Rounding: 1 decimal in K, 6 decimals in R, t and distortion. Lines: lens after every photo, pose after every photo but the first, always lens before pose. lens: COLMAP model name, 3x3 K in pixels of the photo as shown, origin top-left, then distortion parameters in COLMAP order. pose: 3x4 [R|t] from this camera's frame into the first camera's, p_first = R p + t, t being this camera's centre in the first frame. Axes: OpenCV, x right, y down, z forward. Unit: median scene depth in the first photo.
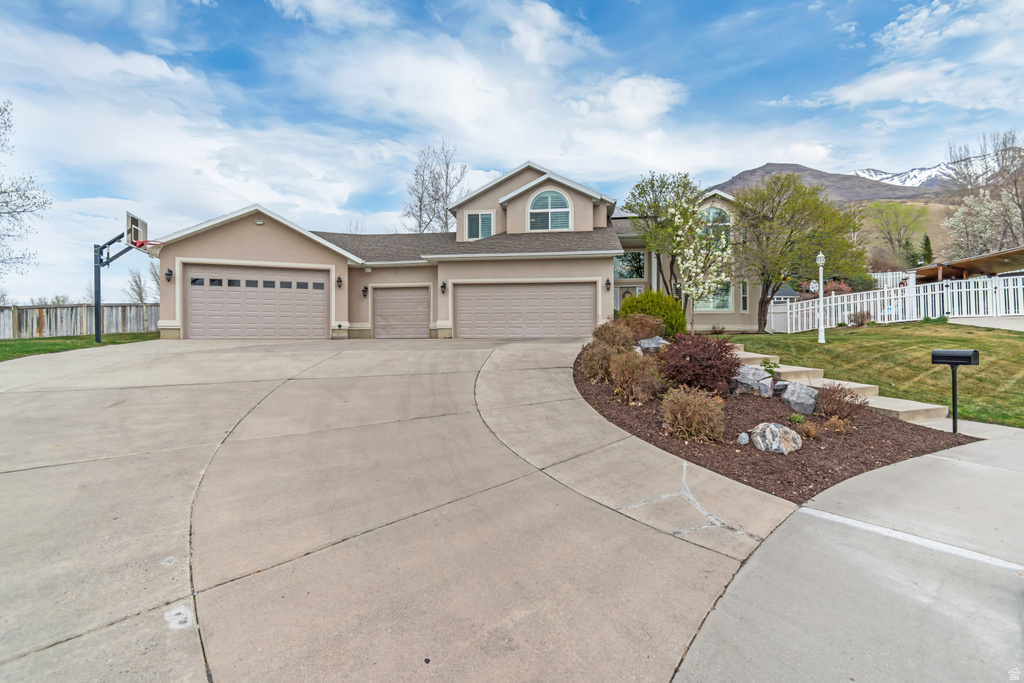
lens RADIAL K [[438.5, 0, 515.7], [0, 438.5, 341.6], [0, 0, 1]] dist [0.004344, -0.000255]
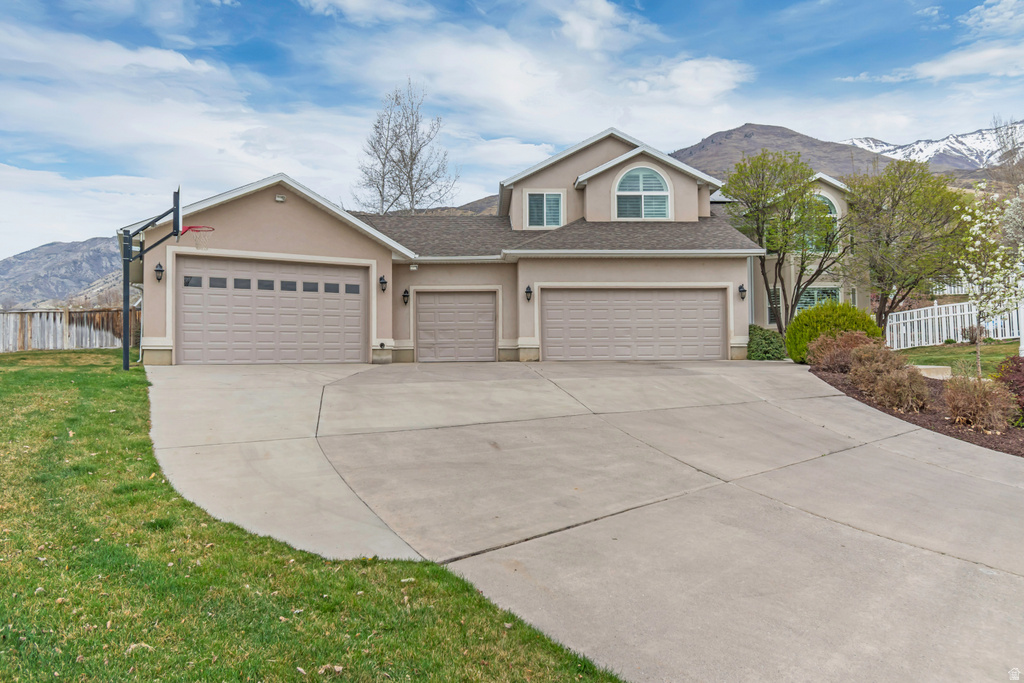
lens RADIAL K [[641.8, 0, 509.1], [0, 641.8, 339.0], [0, 0, 1]] dist [0.001516, 0.002467]
pose [[0.987314, -0.000605, 0.158777, -0.360215], [0.006823, 0.999231, -0.038619, -0.003413], [-0.158631, 0.039212, 0.986559, -0.064547]]
